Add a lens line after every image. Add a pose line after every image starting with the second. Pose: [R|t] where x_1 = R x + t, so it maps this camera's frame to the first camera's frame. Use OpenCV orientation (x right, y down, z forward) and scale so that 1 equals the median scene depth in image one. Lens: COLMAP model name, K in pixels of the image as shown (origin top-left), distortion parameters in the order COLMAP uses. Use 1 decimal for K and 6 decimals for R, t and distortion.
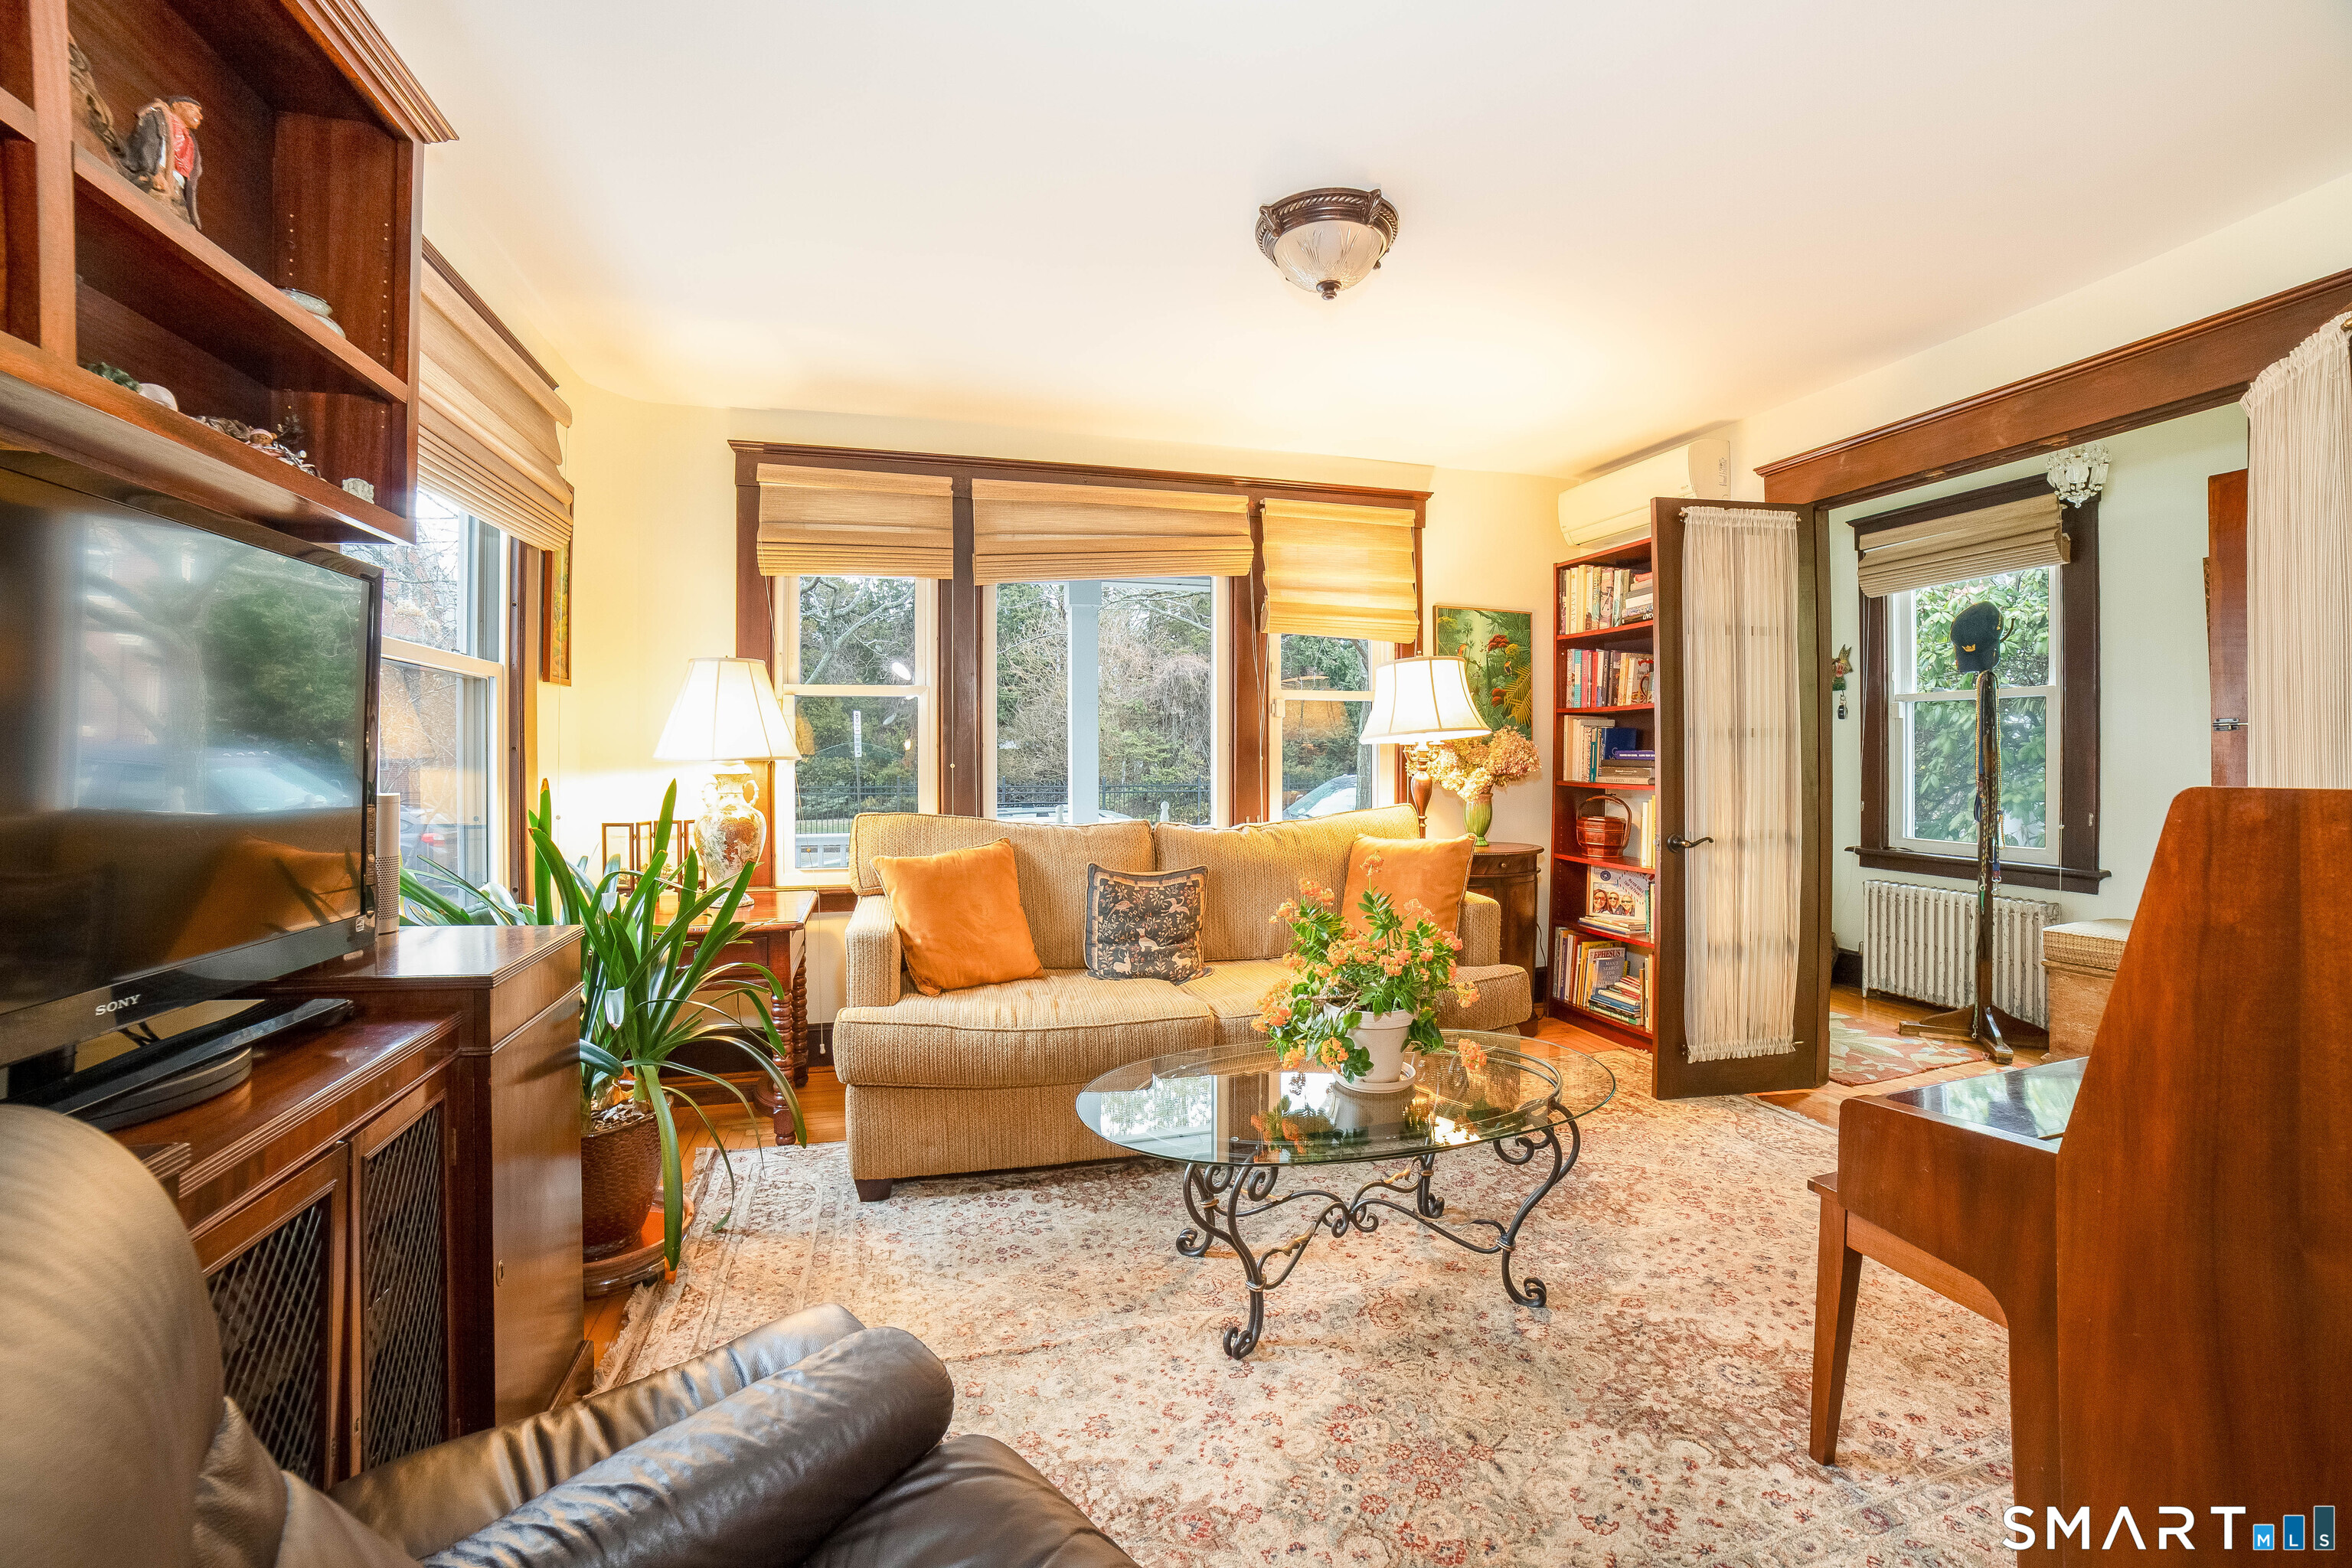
lens RADIAL K [[971.4, 0, 1176.6], [0, 971.4, 751.7], [0, 0, 1]] dist [-0.104877, 0.039585]
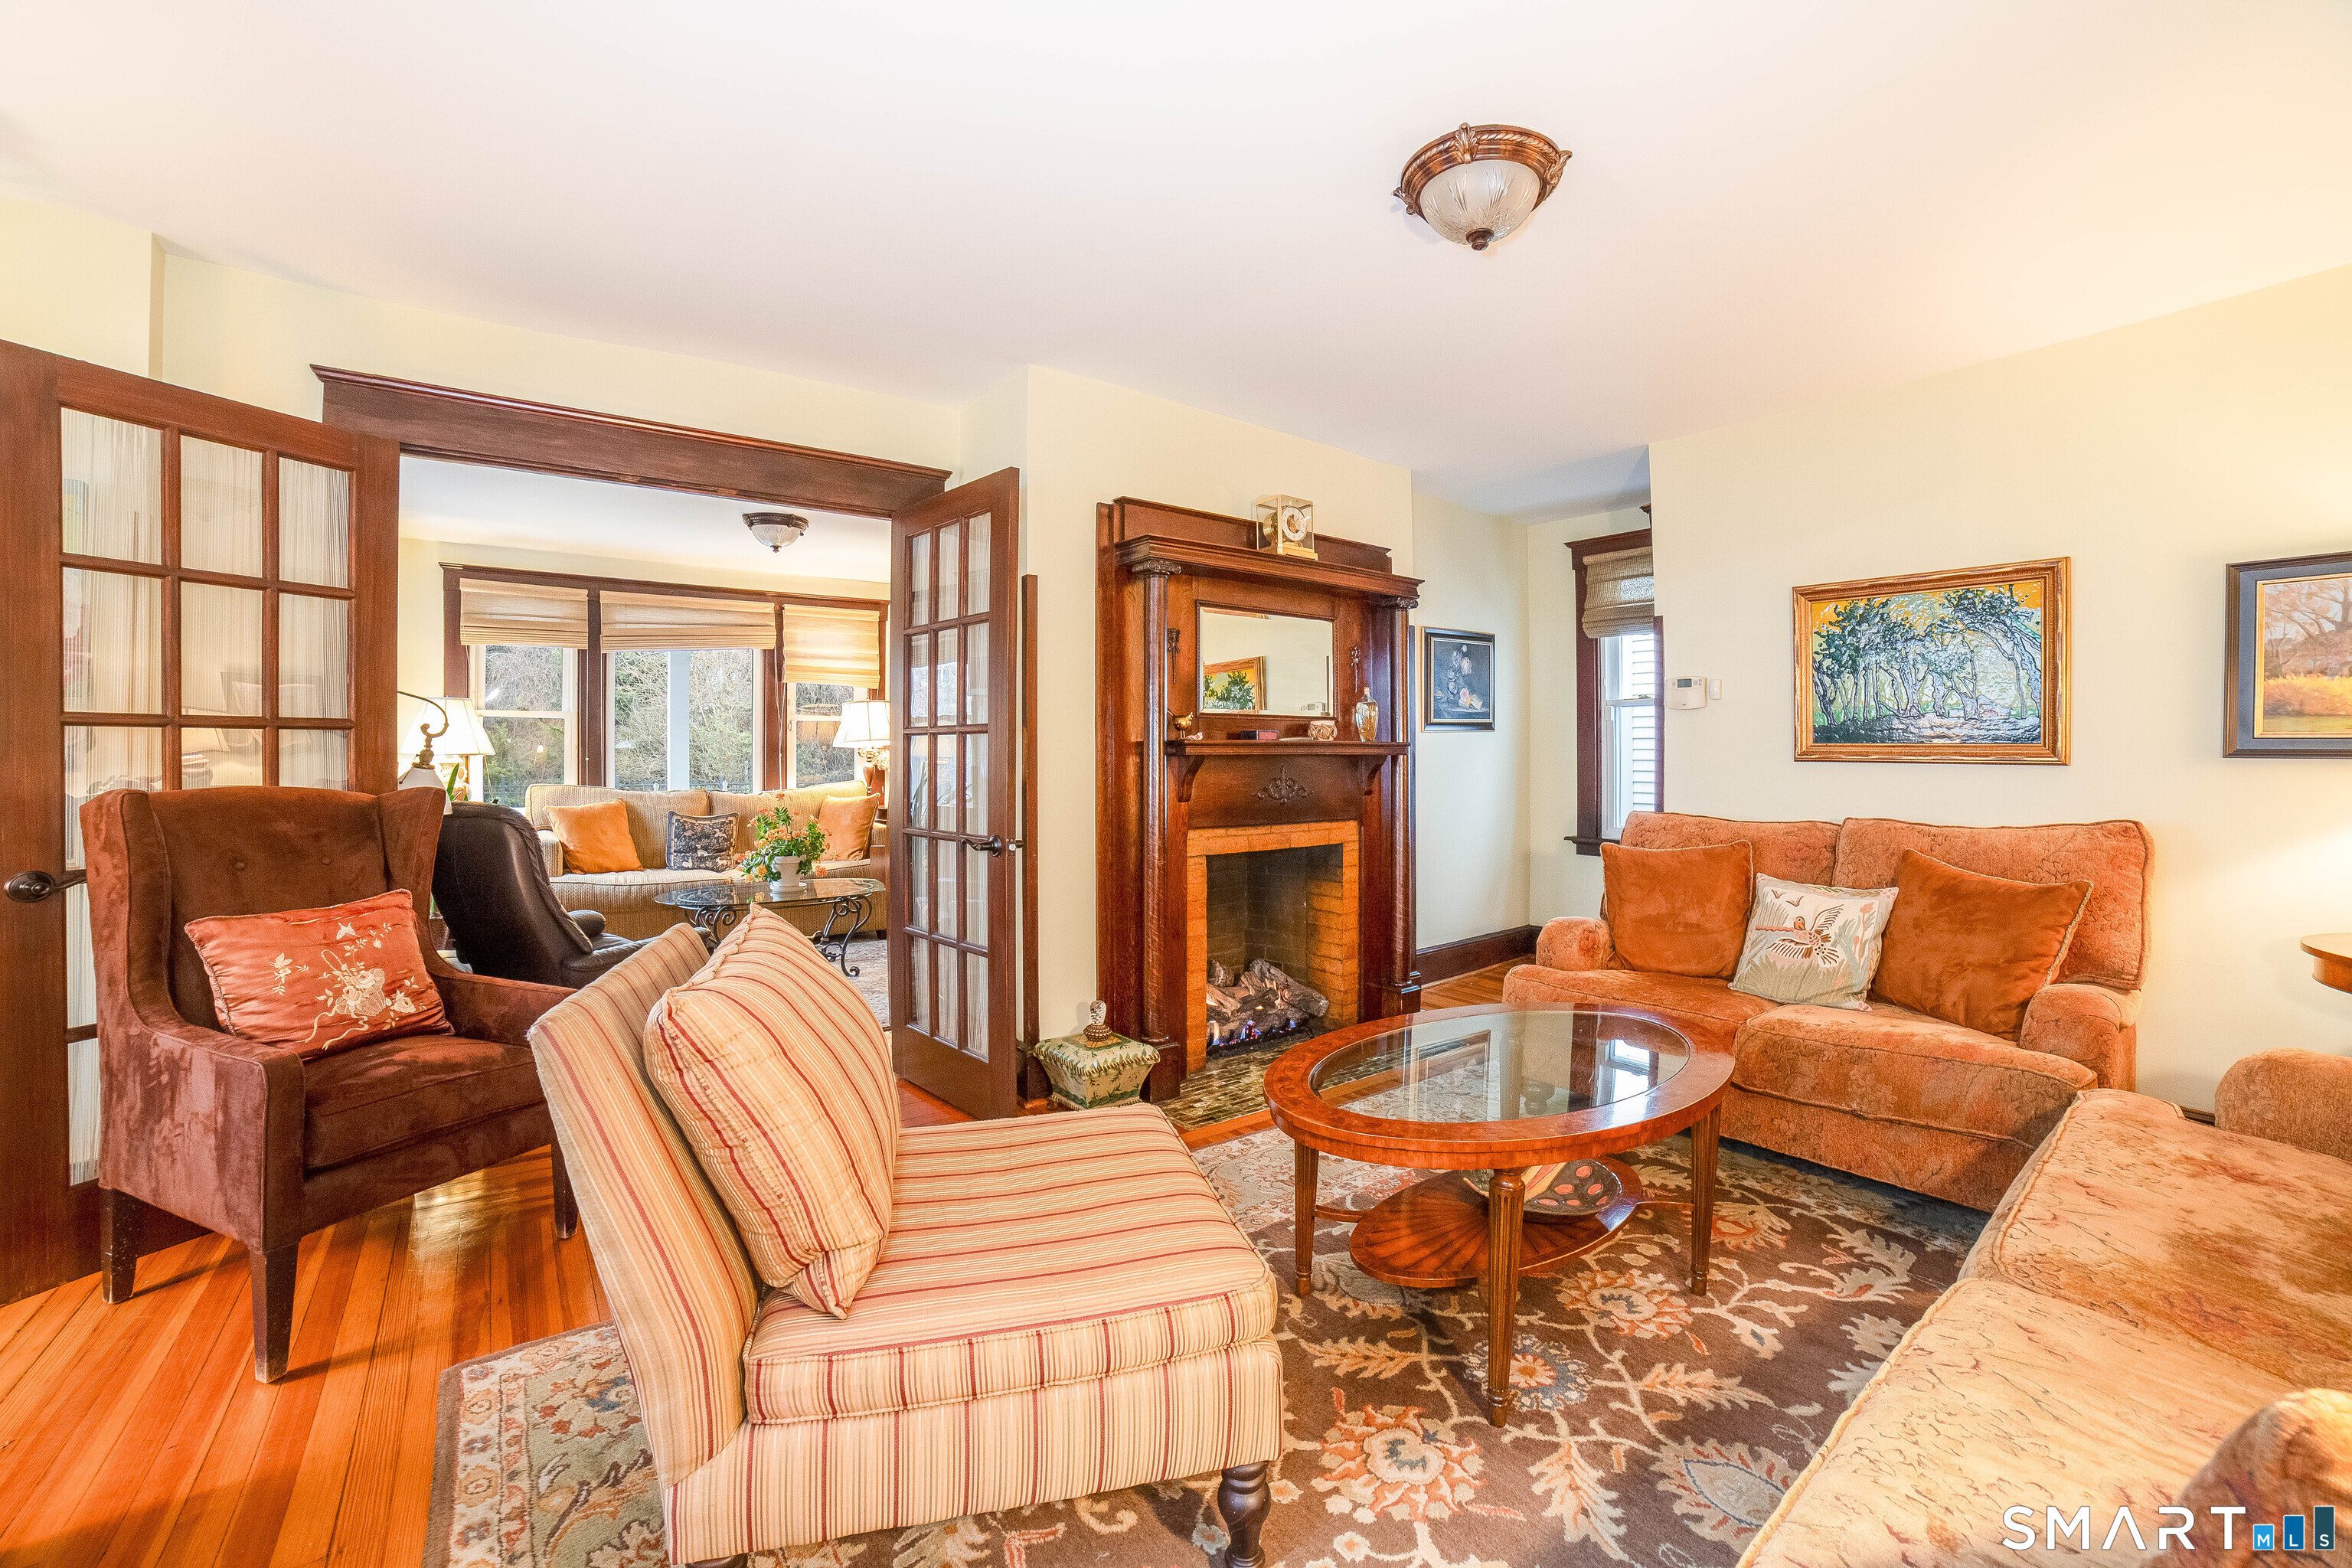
lens RADIAL K [[971.4, 0, 1176.6], [0, 971.4, 751.7], [0, 0, 1]] dist [-0.104877, 0.039585]
pose [[0.935966, 0.002420, 0.352083, 0.184171], [-0.002727, 0.999996, 0.000374, -0.001953], [-0.352081, -0.001310, 0.935969, -1.051536]]
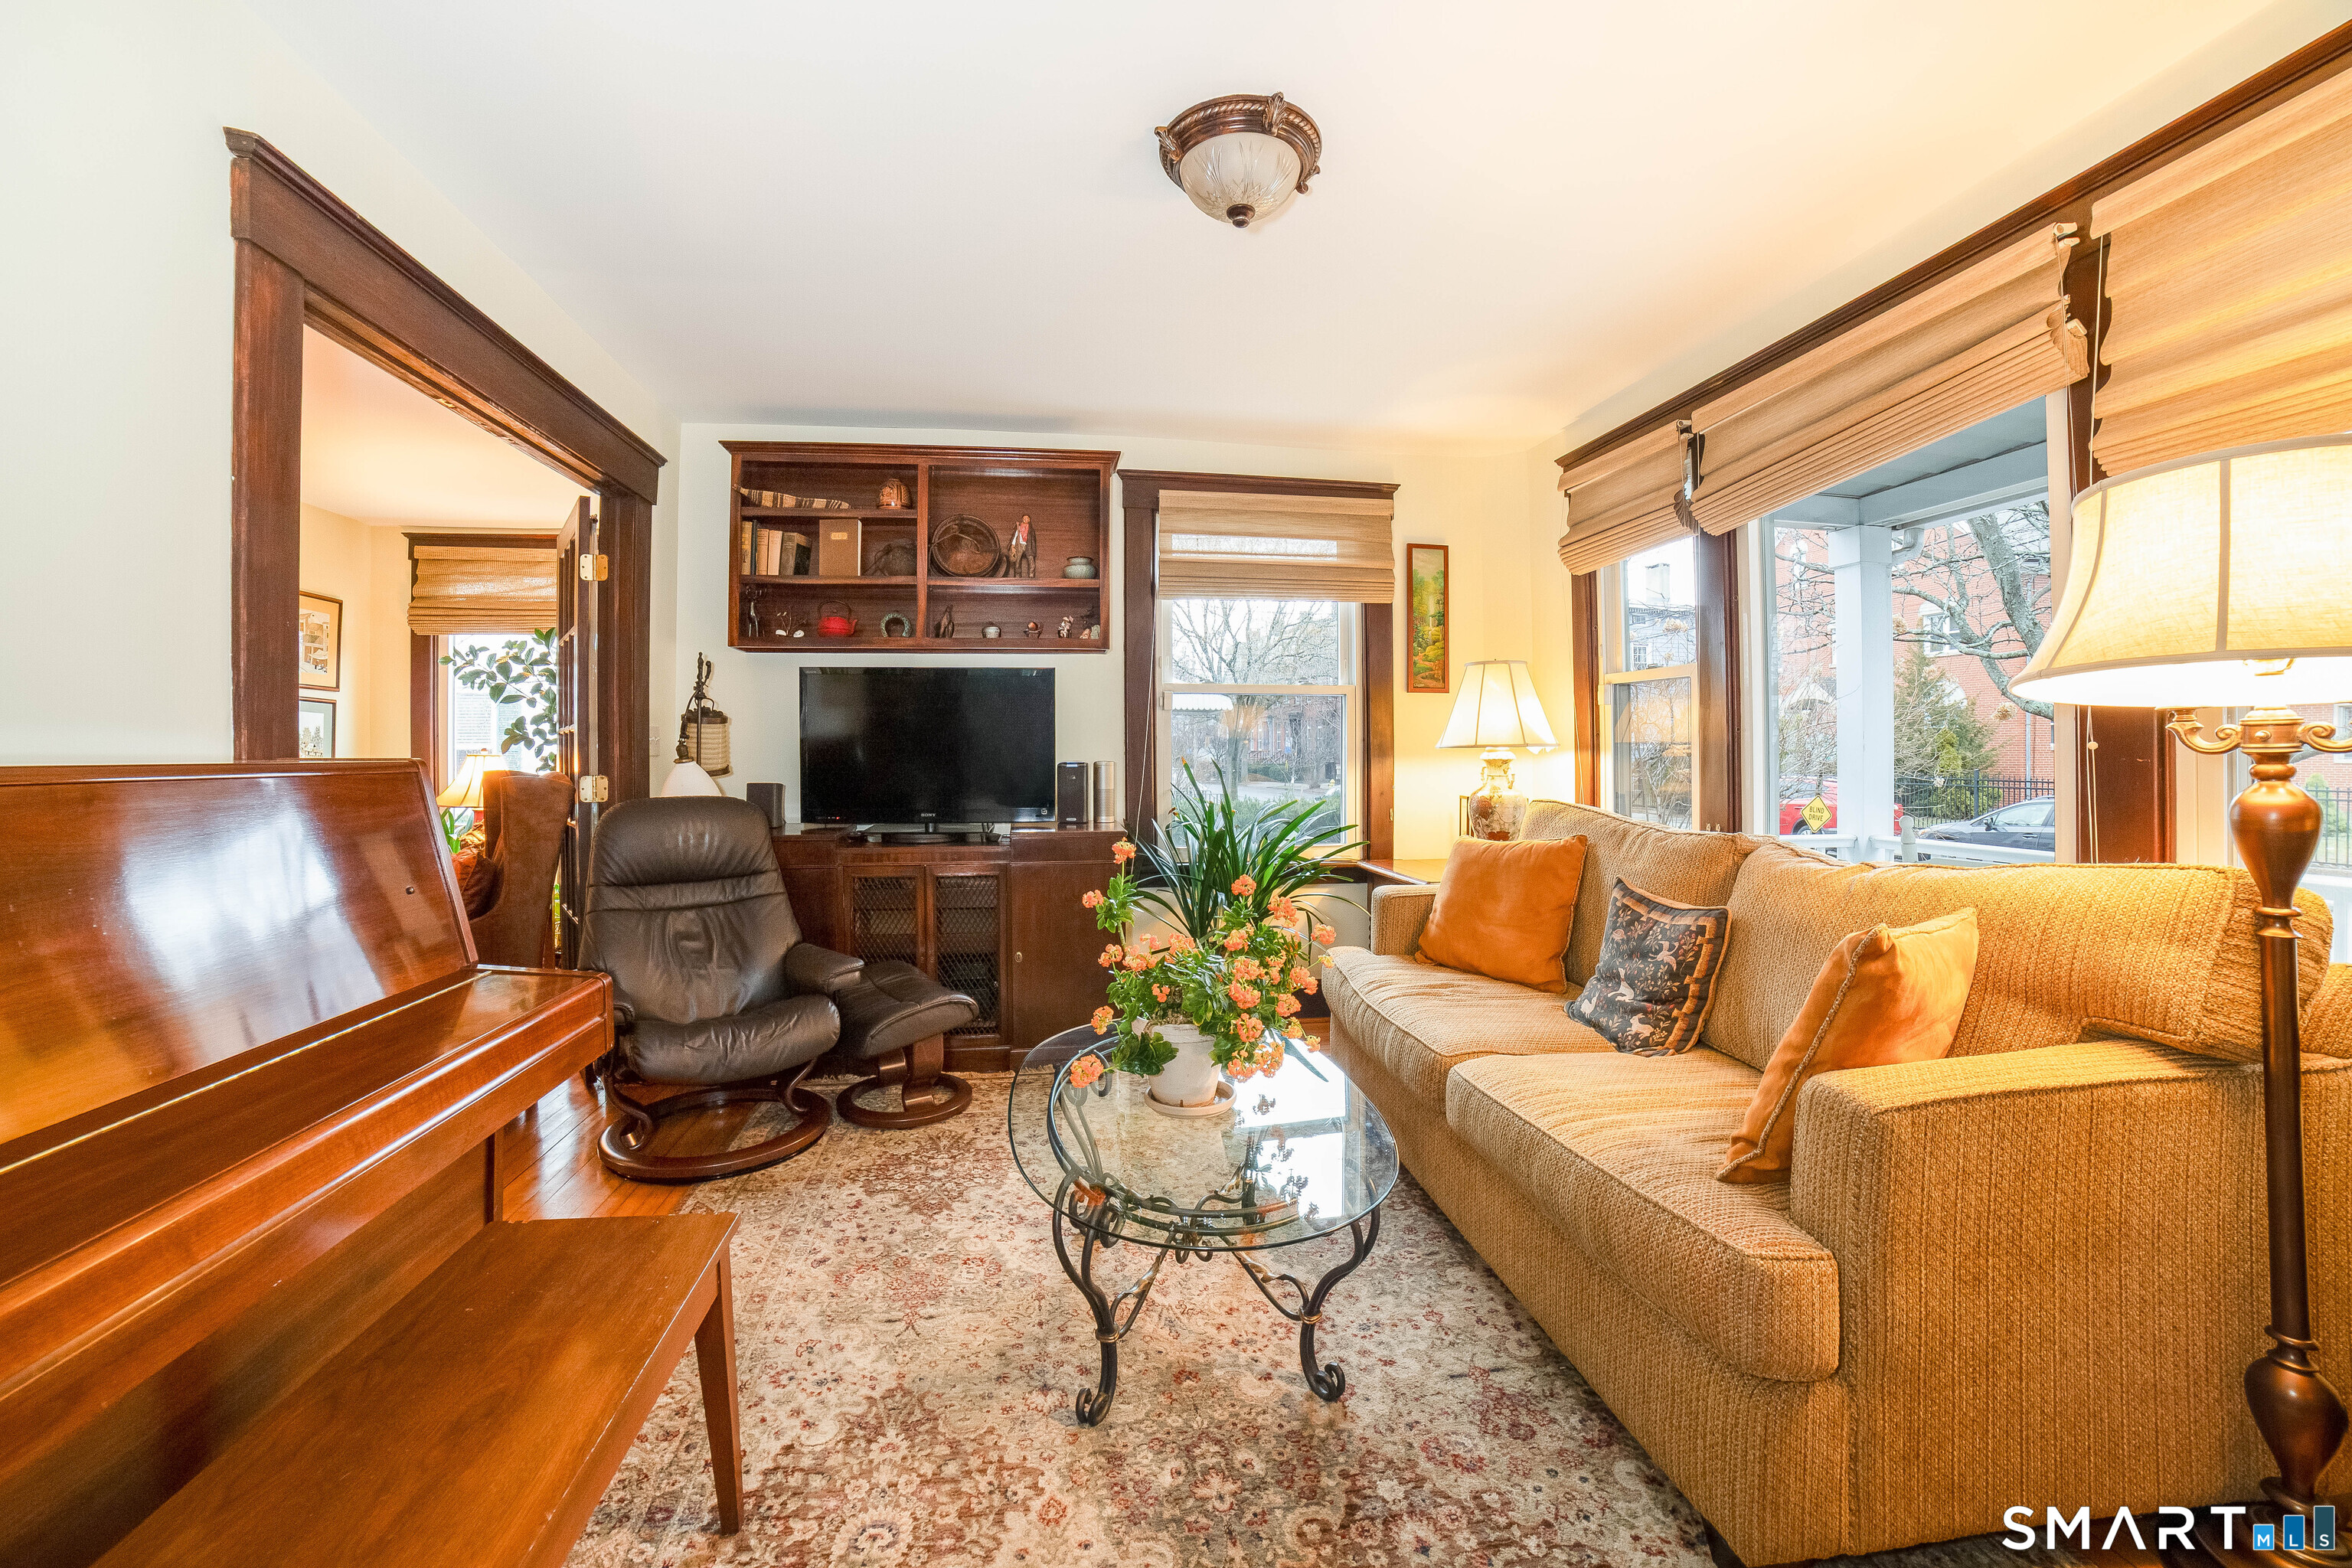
lens RADIAL K [[971.4, 0, 1176.6], [0, 971.4, 751.7], [0, 0, 1]] dist [-0.104877, 0.039585]
pose [[-0.139388, 0.004960, -0.990225, 0.743594], [0.003727, 0.999983, 0.004484, 0.007782], [0.990231, -0.003065, -0.139404, 0.756096]]
